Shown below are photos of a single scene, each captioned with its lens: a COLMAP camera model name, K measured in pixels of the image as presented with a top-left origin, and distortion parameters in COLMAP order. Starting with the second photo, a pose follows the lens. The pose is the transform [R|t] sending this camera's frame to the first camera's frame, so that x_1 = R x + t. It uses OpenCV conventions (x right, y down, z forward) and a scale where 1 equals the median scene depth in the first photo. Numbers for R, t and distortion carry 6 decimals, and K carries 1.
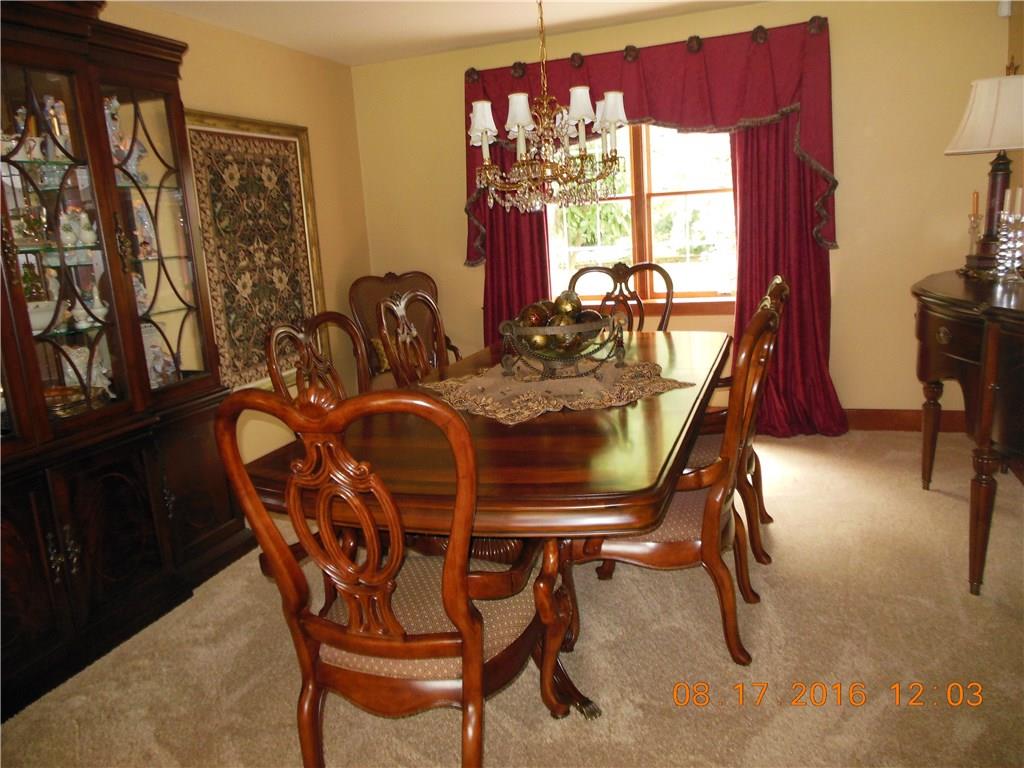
lens RADIAL K [[773.9, 0, 510.8], [0, 773.9, 383.3], [0, 0, 1]] dist [-0.041765, 0.056637]
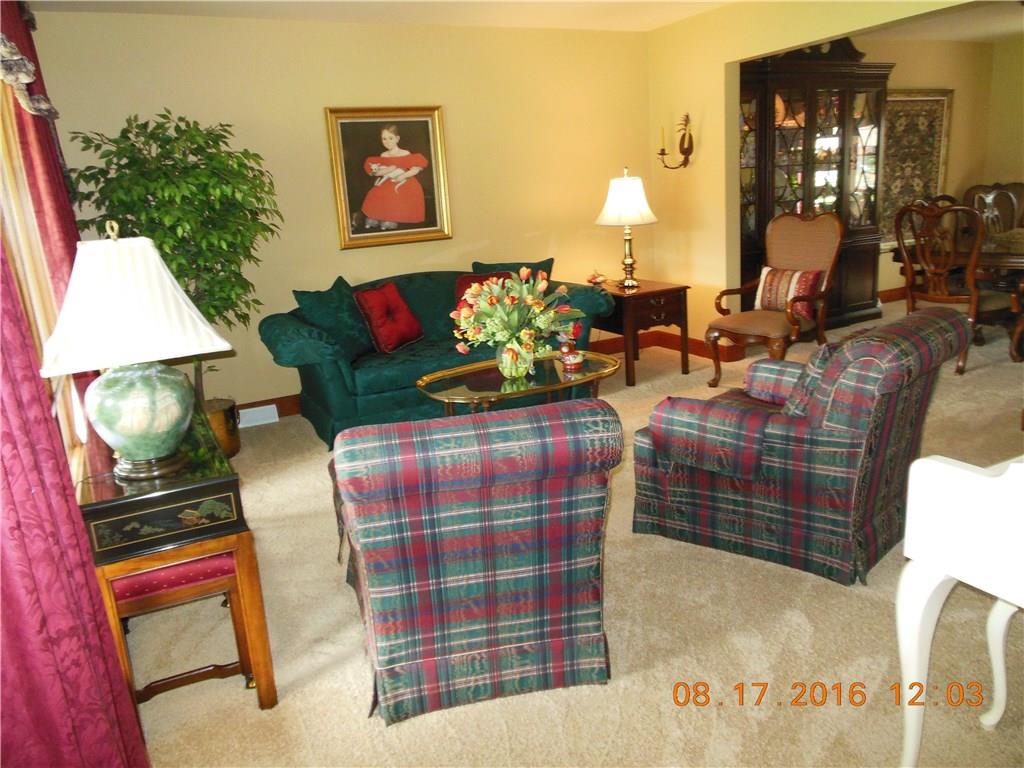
lens RADIAL K [[773.9, 0, 509.0], [0, 773.9, 384.8], [0, 0, 1]] dist [-0.041765, 0.056637]
pose [[0.729437, 0.185058, -0.658540, 0.252912], [-0.122387, 0.982483, 0.140528, 0.181023], [0.673010, -0.021910, 0.739309, -0.915566]]
